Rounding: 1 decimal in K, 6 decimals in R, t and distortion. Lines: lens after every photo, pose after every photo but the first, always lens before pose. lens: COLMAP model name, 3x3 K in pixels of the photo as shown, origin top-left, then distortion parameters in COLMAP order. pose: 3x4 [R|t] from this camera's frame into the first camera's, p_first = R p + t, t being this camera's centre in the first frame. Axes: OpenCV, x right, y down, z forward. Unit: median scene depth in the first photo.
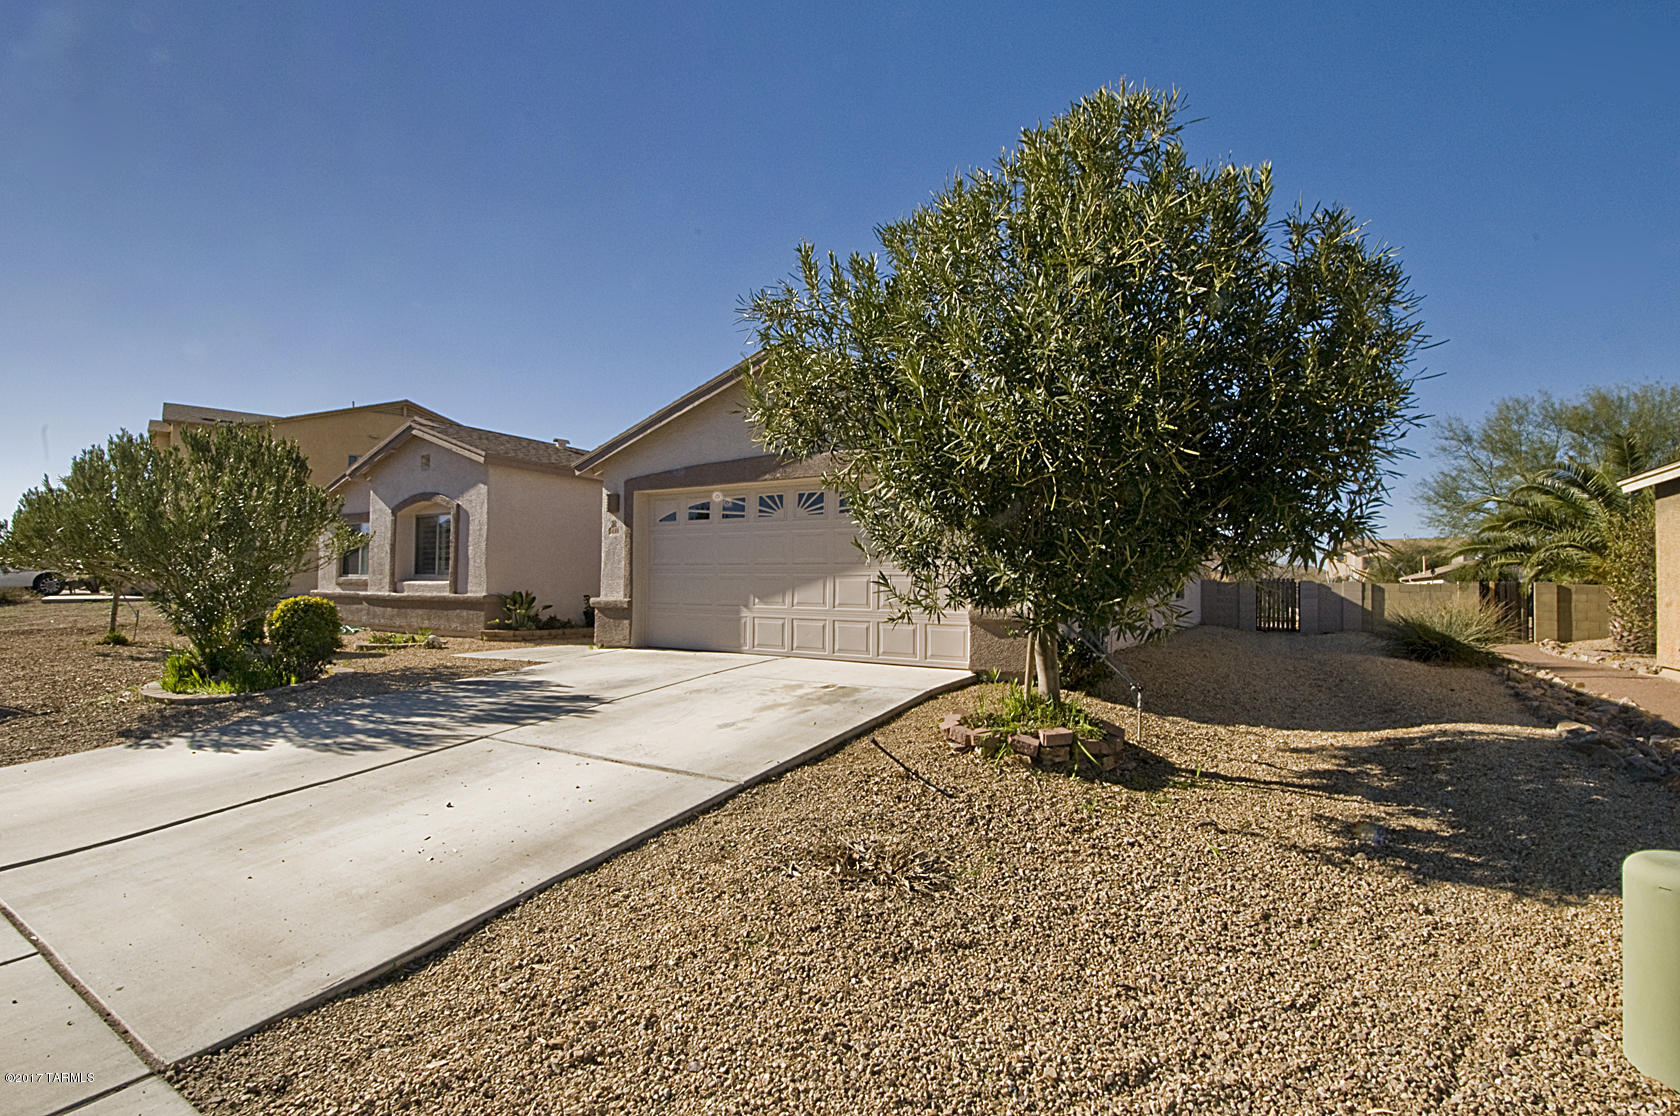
lens RADIAL K [[732.7, 0, 844.5], [0, 732.7, 559.5], [0, 0, 1]] dist [-0.007805, -0.006033]
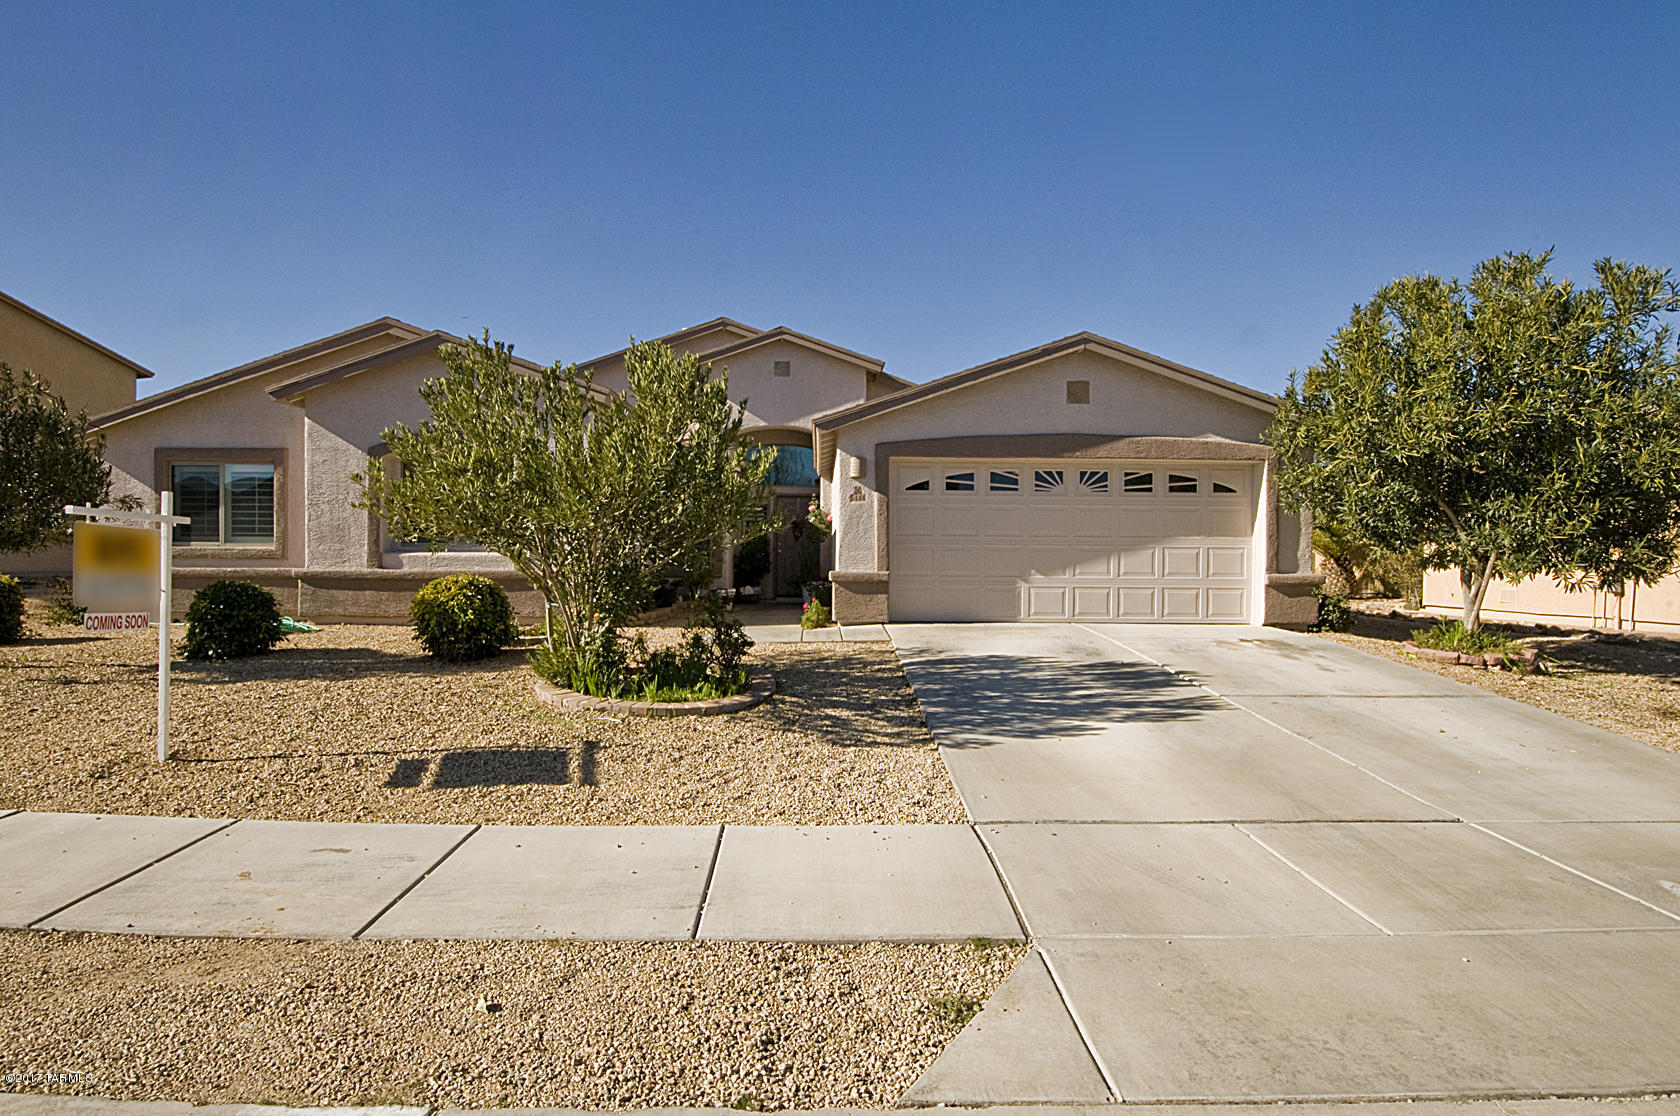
lens RADIAL K [[856.9, 0, 826.0], [0, 856.9, 557.5], [0, 0, 1]] dist [-0.002741, -0.013053]
pose [[0.855776, 0.000895, 0.517346, -0.975272], [-0.015448, 0.999597, 0.023824, 0.011891], [-0.517116, -0.028380, 0.855445, 0.103666]]
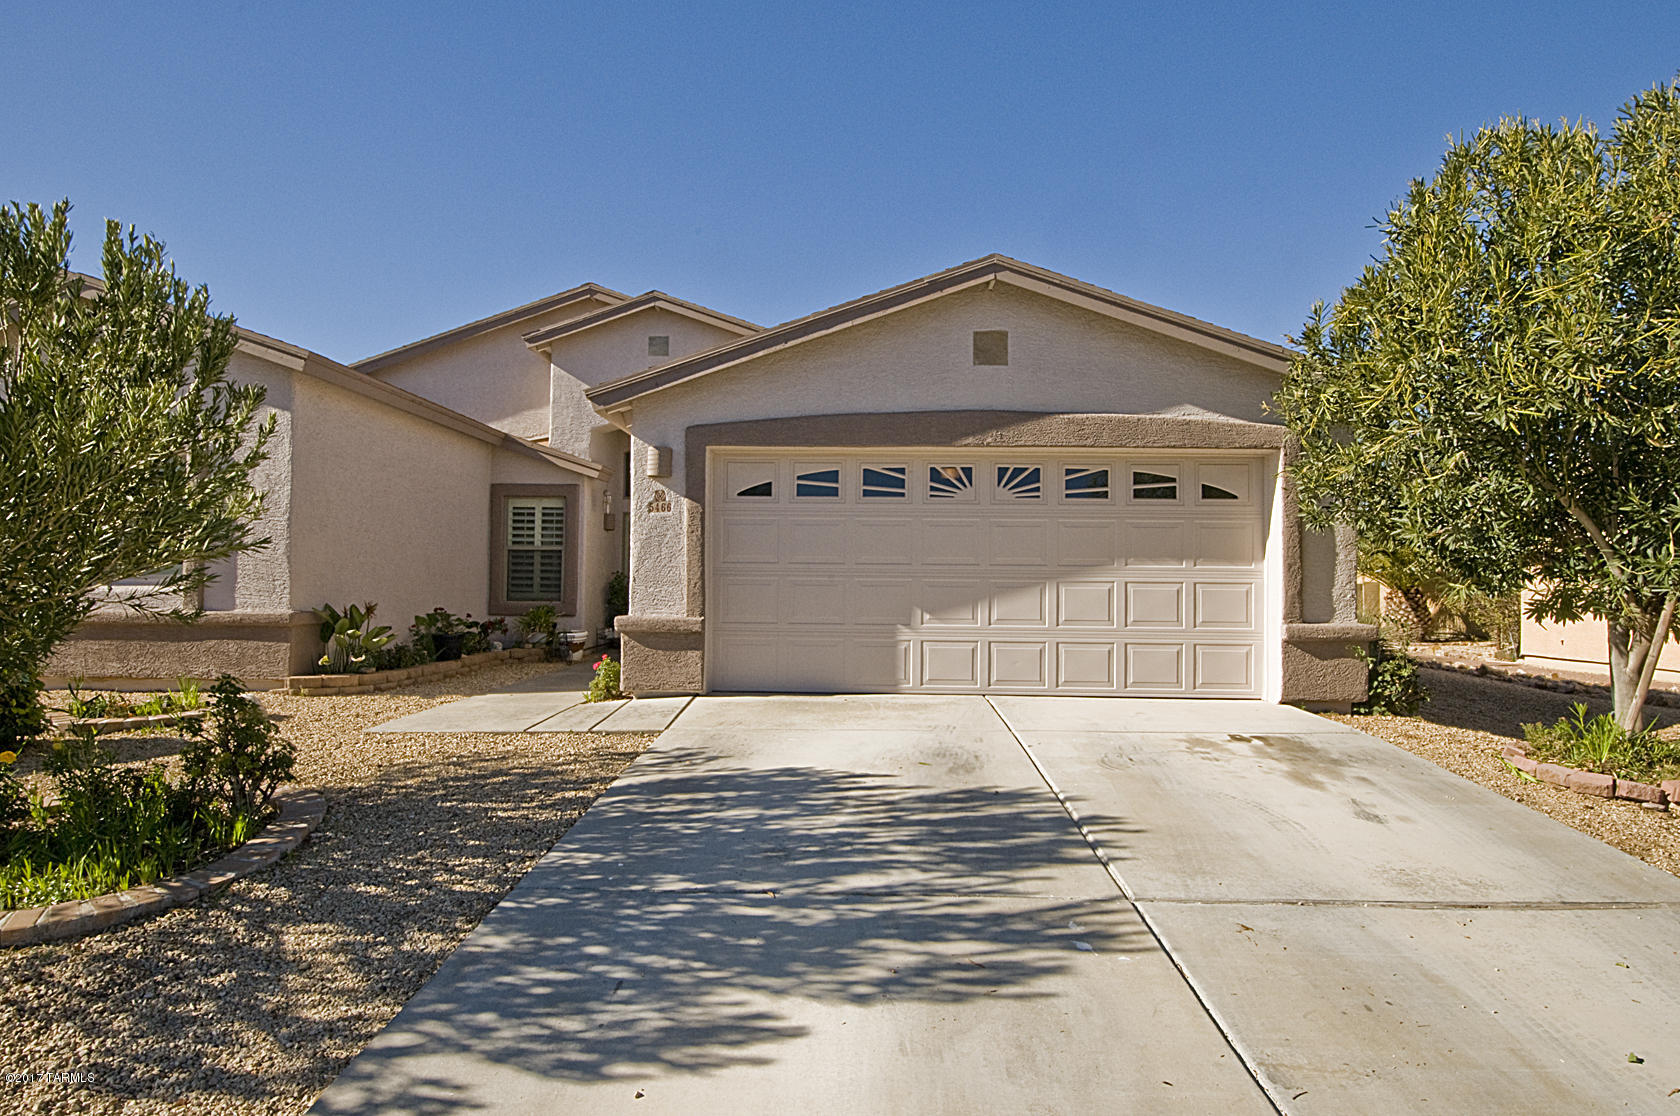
lens RADIAL K [[856.9, 0, 844.3], [0, 856.9, 555.1], [0, 0, 1]] dist [-0.002741, -0.013053]
pose [[0.879639, 0.017613, 0.475317, -0.560108], [-0.017144, 0.999839, -0.005321, 0.003094], [-0.475334, -0.003468, 0.879799, 0.310503]]
